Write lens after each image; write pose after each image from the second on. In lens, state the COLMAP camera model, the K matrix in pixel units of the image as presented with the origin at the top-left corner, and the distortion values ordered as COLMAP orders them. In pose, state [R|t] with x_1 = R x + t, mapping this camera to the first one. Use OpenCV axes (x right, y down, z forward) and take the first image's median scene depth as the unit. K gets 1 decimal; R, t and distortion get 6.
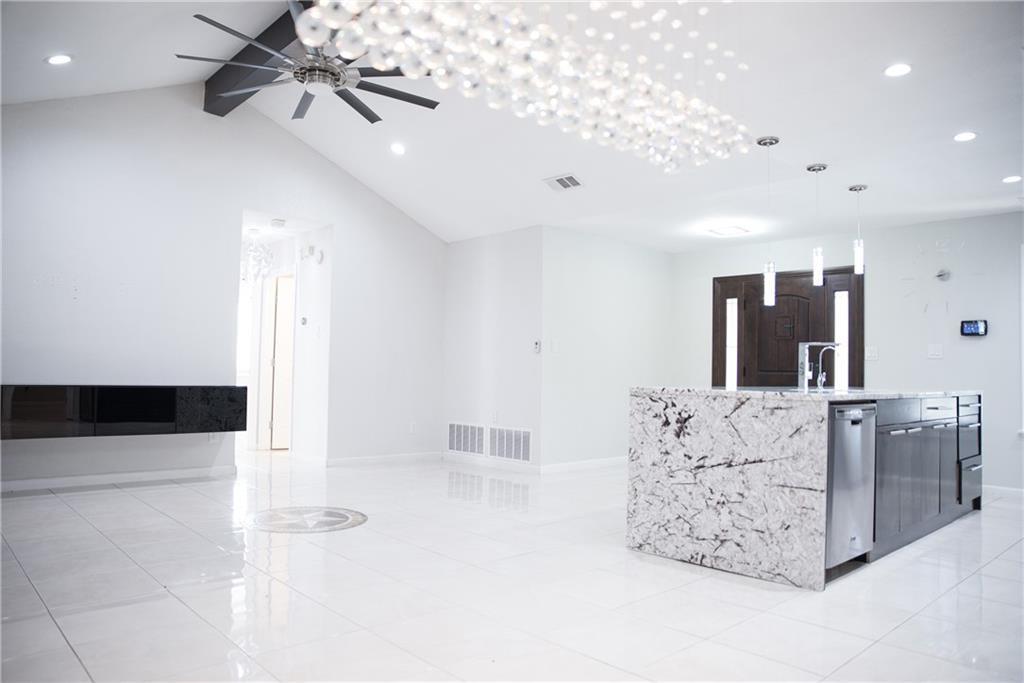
lens RADIAL K [[702.7, 0, 512.3], [0, 702.7, 343.2], [0, 0, 1]] dist [-0.130582, 0.100667]
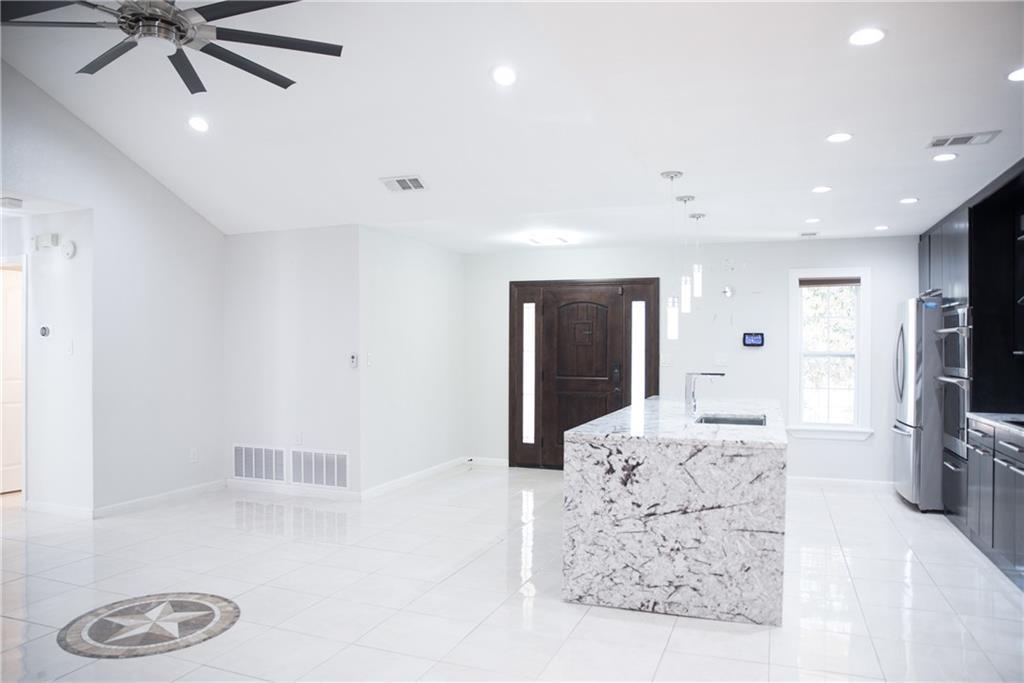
lens RADIAL K [[702.0, 0, 509.1], [0, 702.0, 345.3], [0, 0, 1]] dist [-0.130183, 0.096411]
pose [[0.898271, -0.016360, 0.439138, -0.335290], [-0.003296, 0.999028, 0.043960, -0.103371], [-0.439430, -0.040935, 0.897343, 0.213866]]
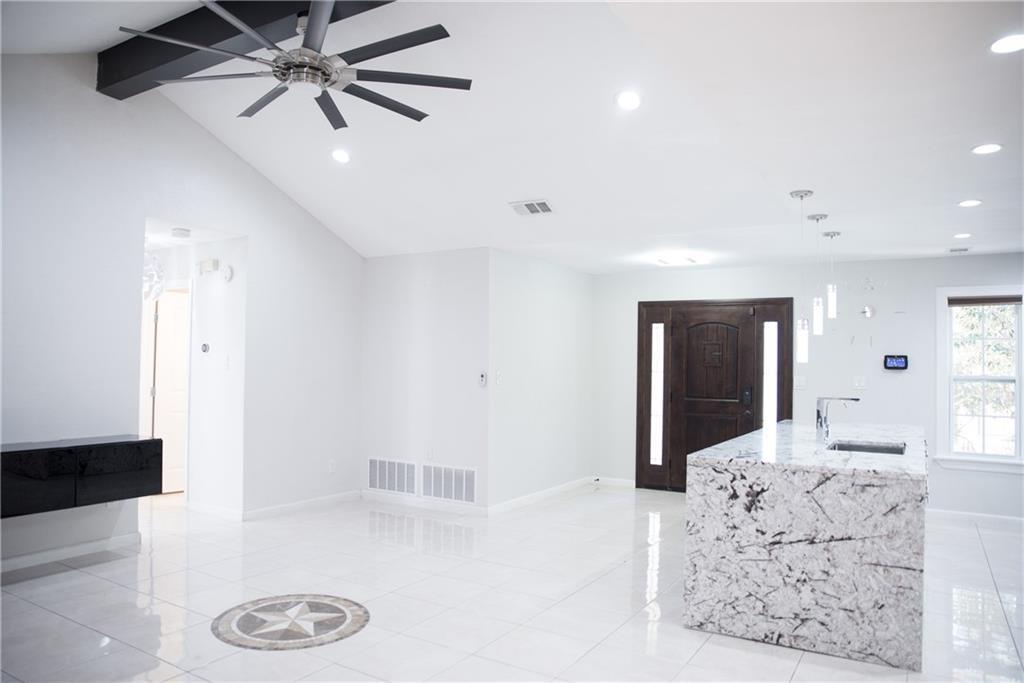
lens RADIAL K [[702.7, 0, 512.3], [0, 702.7, 343.2], [0, 0, 1]] dist [-0.130582, 0.100667]
pose [[0.963258, 0.002297, 0.268568, -0.332105], [-0.006828, 0.999850, 0.015938, -0.109148], [-0.268491, -0.017186, 0.963129, 0.189856]]
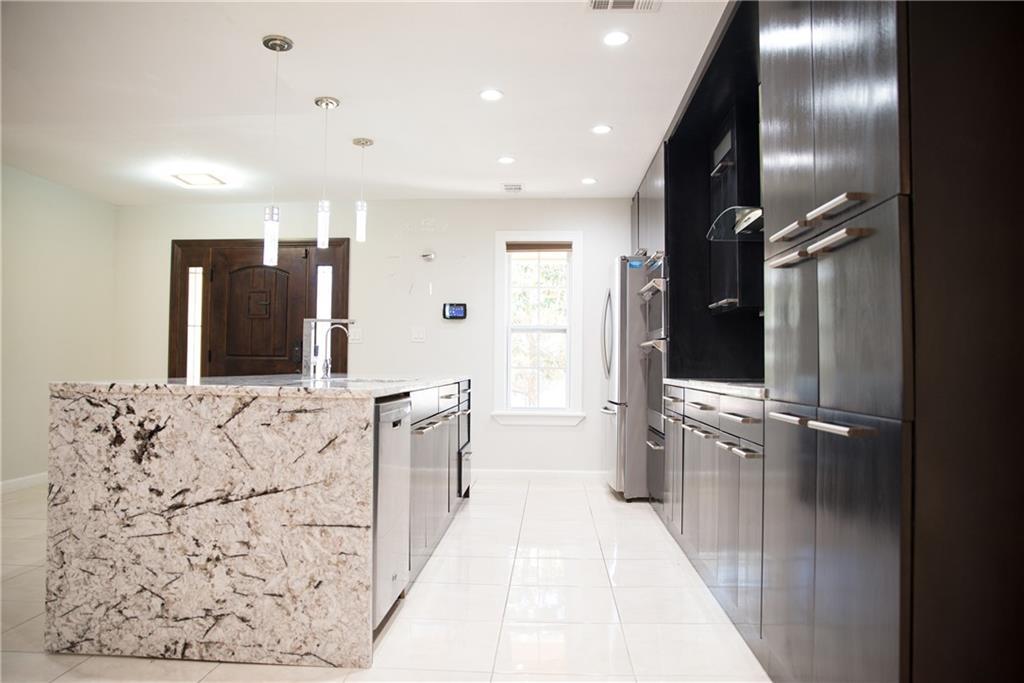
lens RADIAL K [[699.6, 0, 510.0], [0, 699.6, 344.5], [0, 0, 1]] dist [-0.133797, 0.096131]
pose [[0.722175, 0.004536, 0.691695, 0.060132], [-0.021580, 0.999639, 0.015975, 0.013120], [-0.691373, -0.026464, 0.722013, 0.341538]]
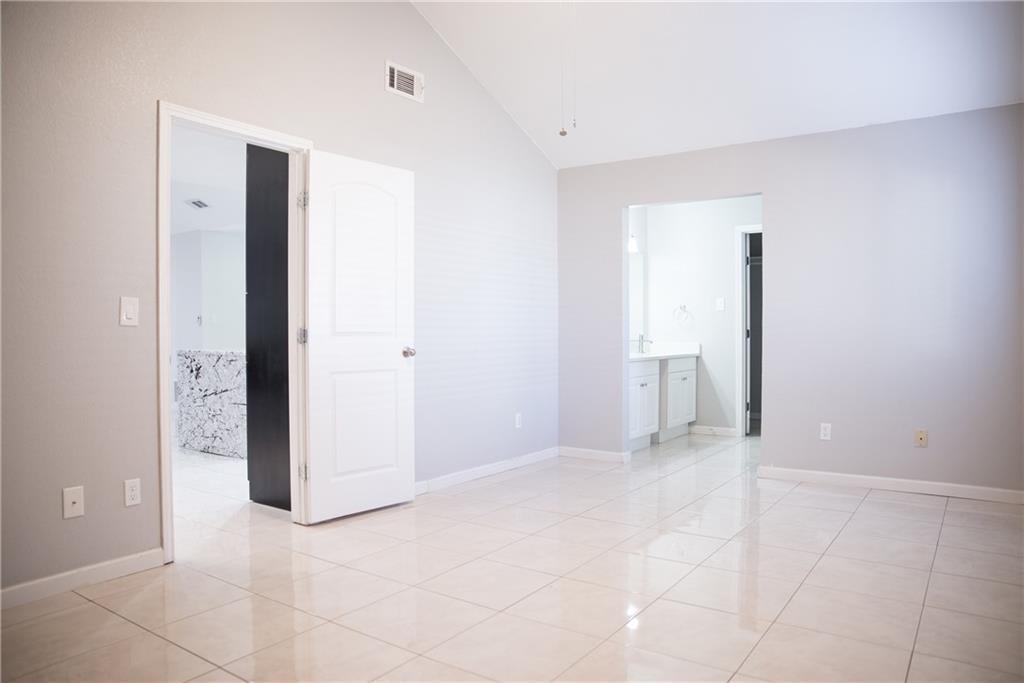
lens RADIAL K [[702.0, 0, 509.1], [0, 702.0, 345.3], [0, 0, 1]] dist [-0.130183, 0.096411]
pose [[0.977557, -0.028393, 0.208748, 0.650959], [0.015220, 0.997805, 0.064446, -0.044464], [-0.210119, -0.059823, 0.975844, -0.807857]]
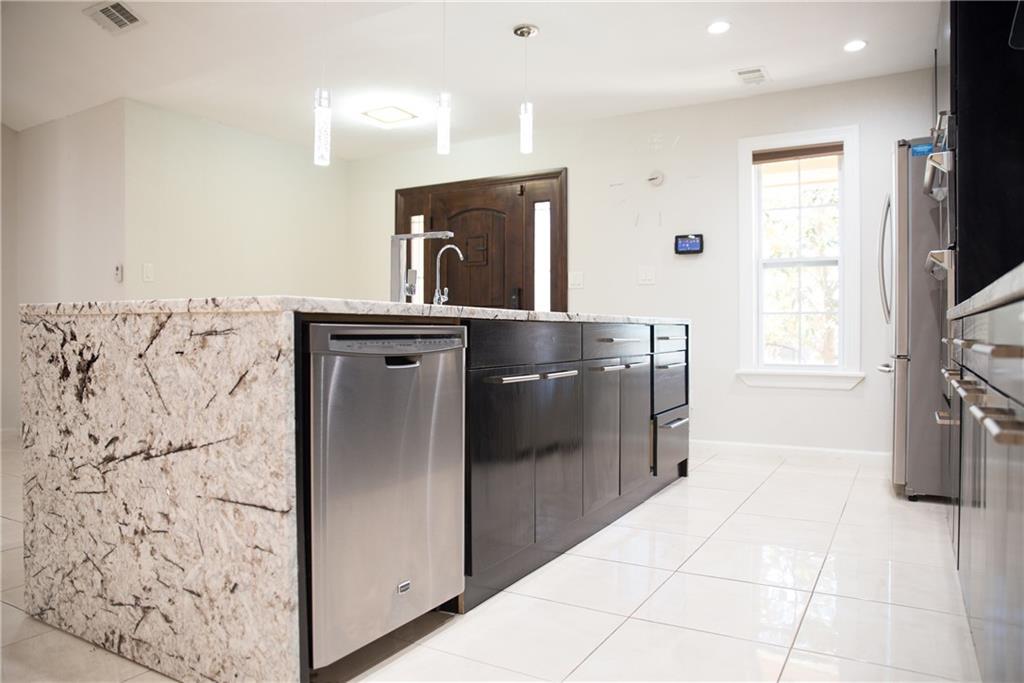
lens RADIAL K [[696.3, 0, 509.0], [0, 696.3, 339.9], [0, 0, 1]] dist [-0.127023, 0.089658]
pose [[0.957828, -0.024219, 0.286319, 0.404987], [0.007954, 0.998294, 0.057836, 0.067654], [-0.287232, -0.053120, 0.956387, 0.461663]]
